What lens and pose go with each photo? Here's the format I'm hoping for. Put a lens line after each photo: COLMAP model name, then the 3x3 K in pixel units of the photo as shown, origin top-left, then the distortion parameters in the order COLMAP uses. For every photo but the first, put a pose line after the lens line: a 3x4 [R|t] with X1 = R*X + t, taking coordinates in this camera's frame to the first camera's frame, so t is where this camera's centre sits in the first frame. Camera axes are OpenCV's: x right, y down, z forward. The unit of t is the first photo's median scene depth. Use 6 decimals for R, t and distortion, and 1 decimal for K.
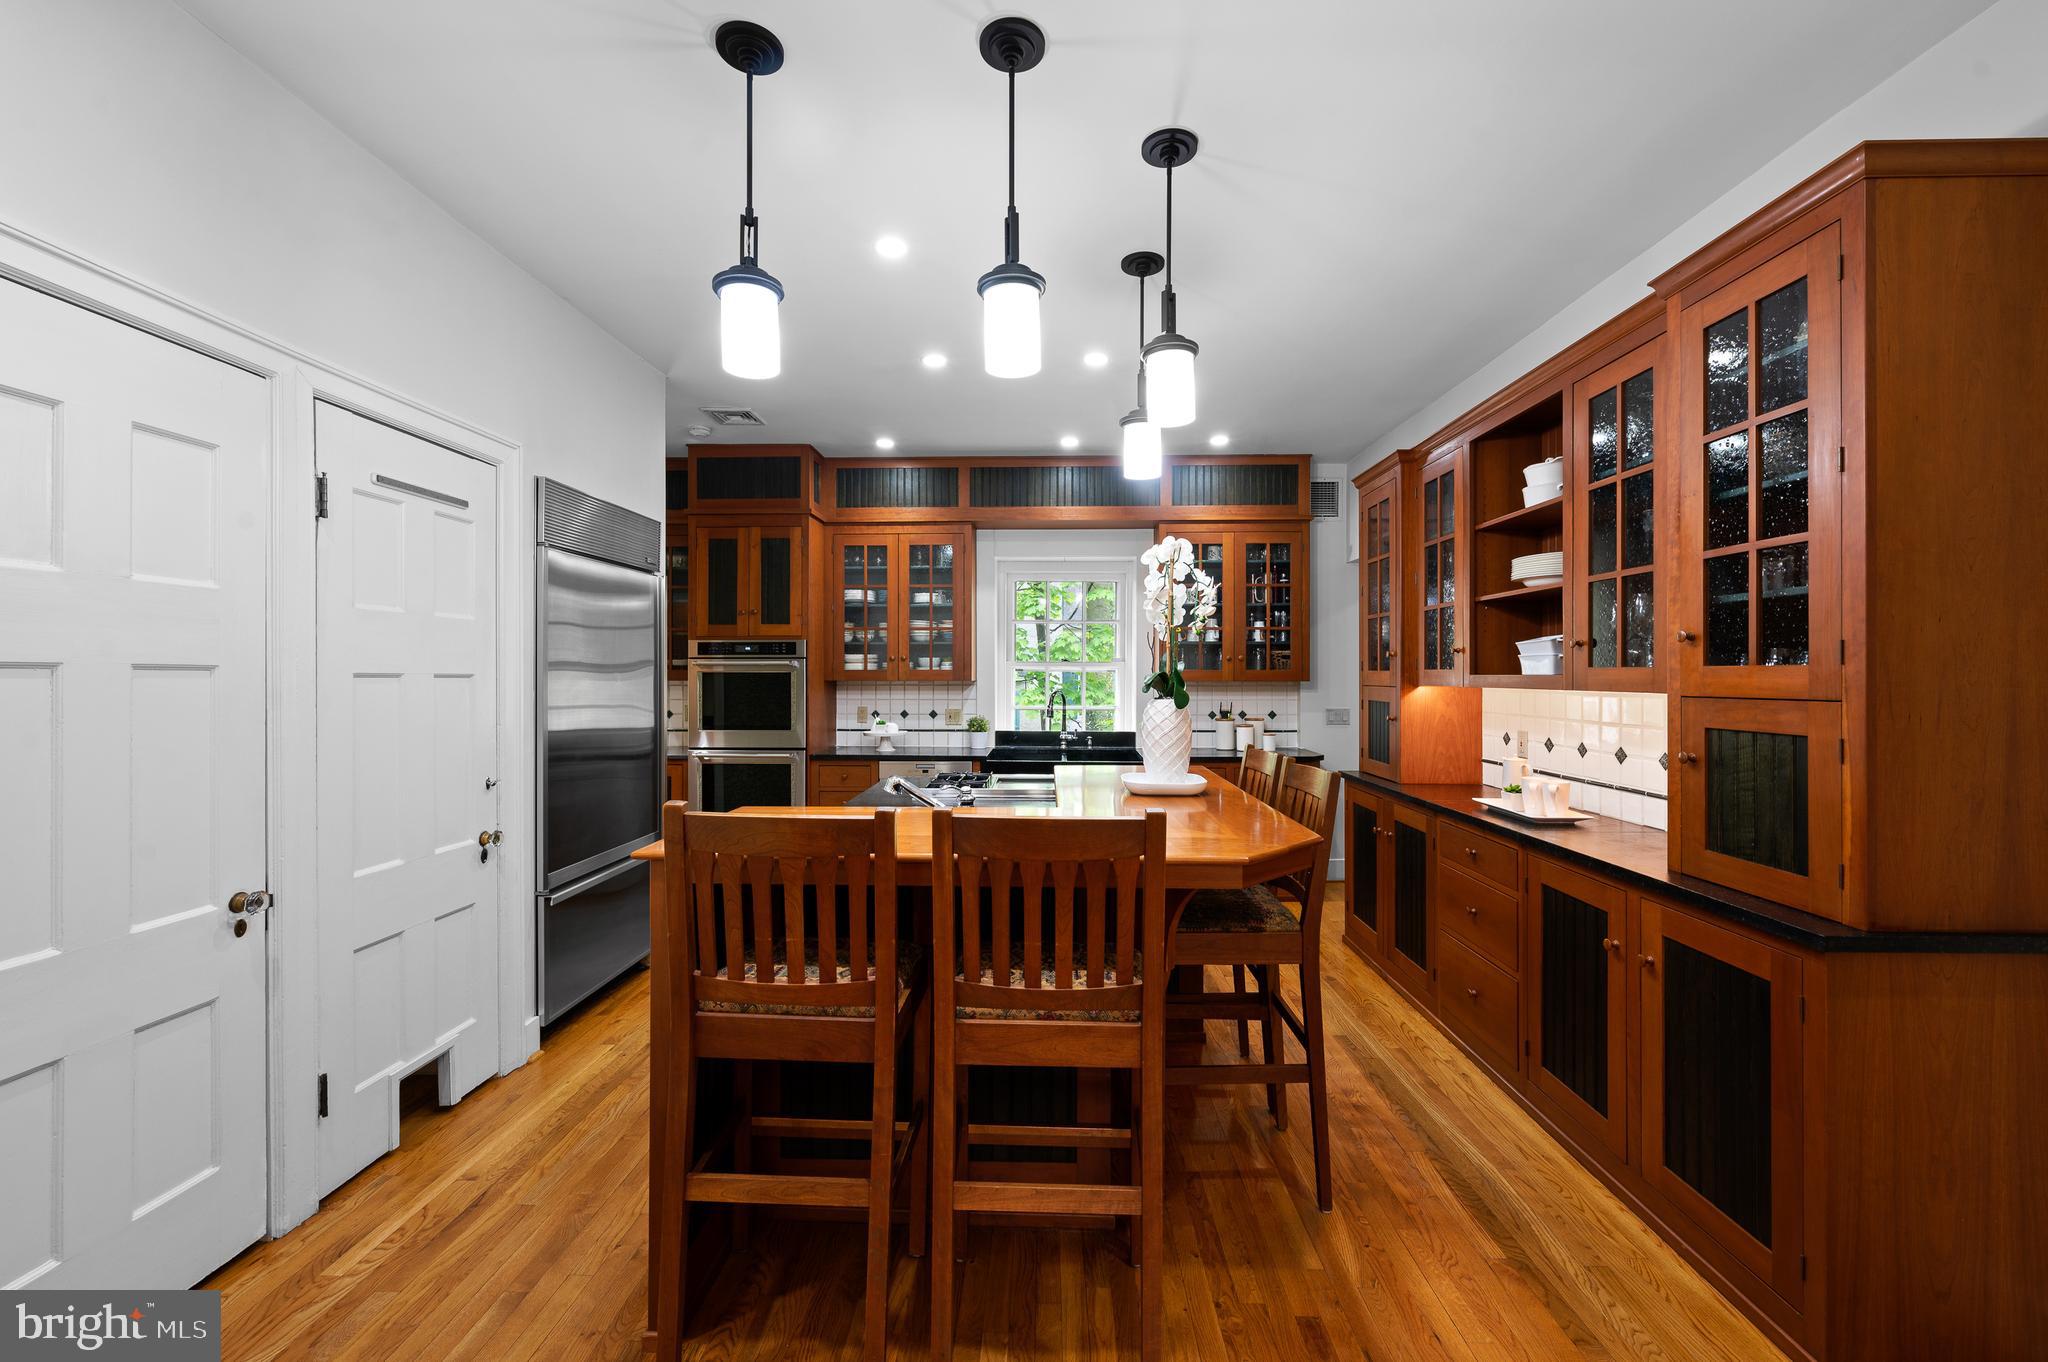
lens RADIAL K [[810.9, 0, 1026.9], [0, 810.9, 673.0], [0, 0, 1]] dist [-0.000269, -0.000368]
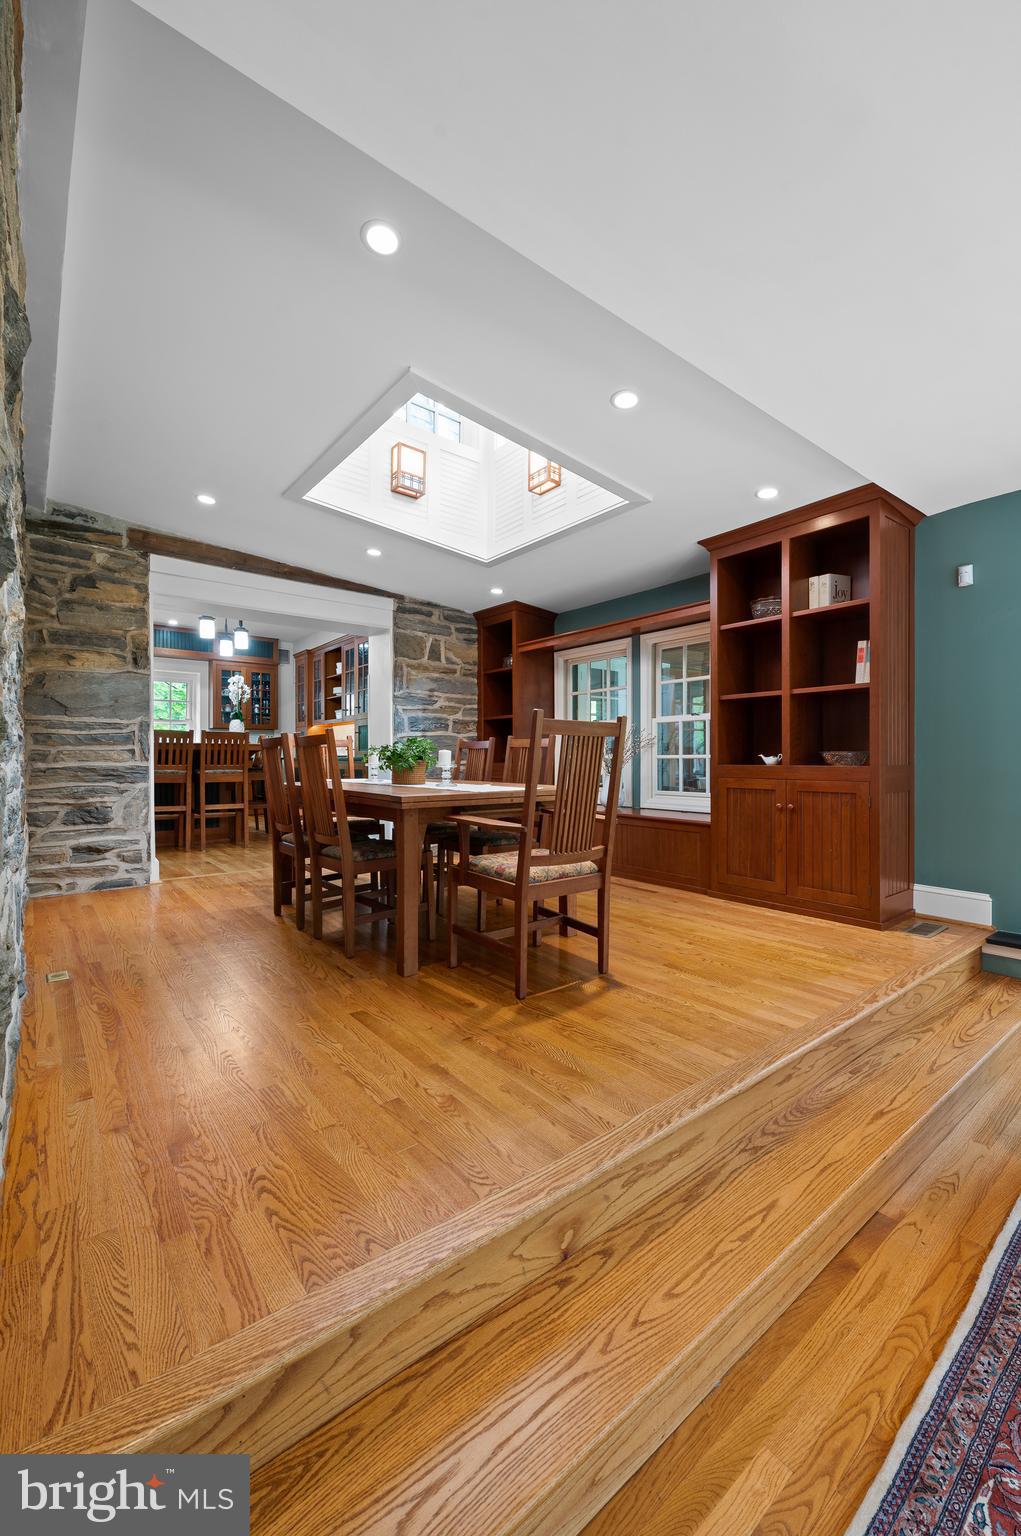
lens RADIAL K [[608.2, 0, 513.1], [0, 608.2, 759.0], [0, 0, 1]] dist [-0.000269, -0.000368]
pose [[0.764743, -0.002272, 0.644332, -0.319510], [0.000377, 0.999995, 0.003079, 0.100083], [-0.644336, -0.002111, 0.764740, -0.943306]]
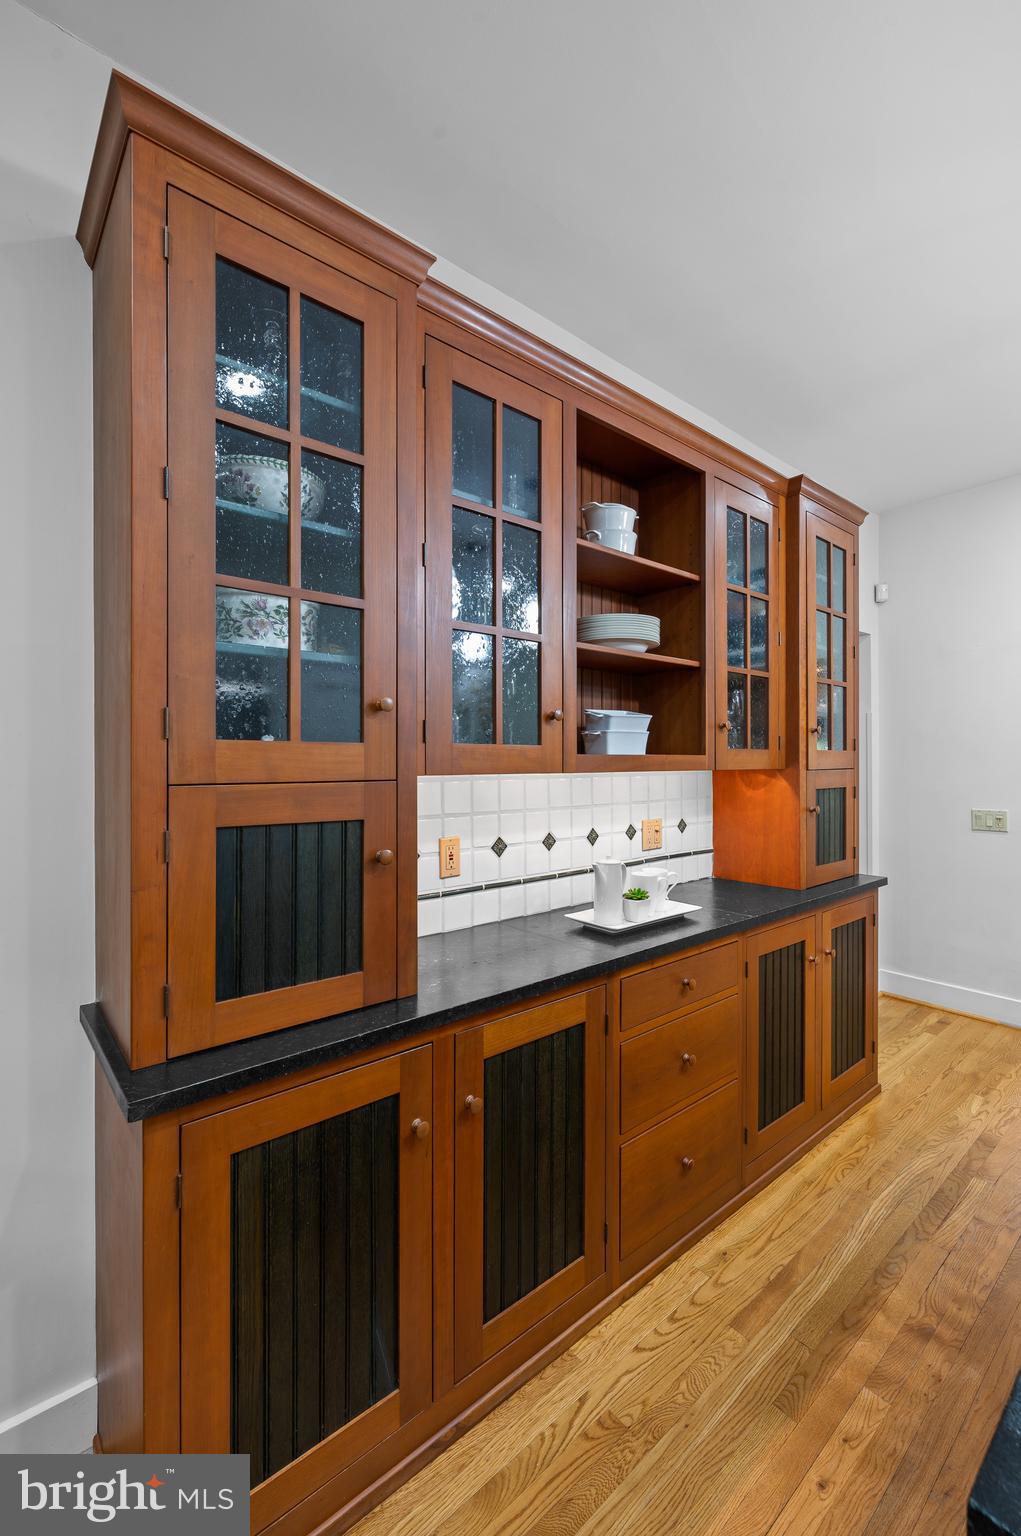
lens RADIAL K [[660.0, 0, 515.9], [0, 660.0, 767.2], [0, 0, 1]] dist [-0.001249, -0.000154]
pose [[-0.670790, 0.017007, 0.741453, 0.105477], [0.022011, 0.999753, -0.003019, 0.009644], [-0.741321, 0.014295, -0.670998, 0.871742]]
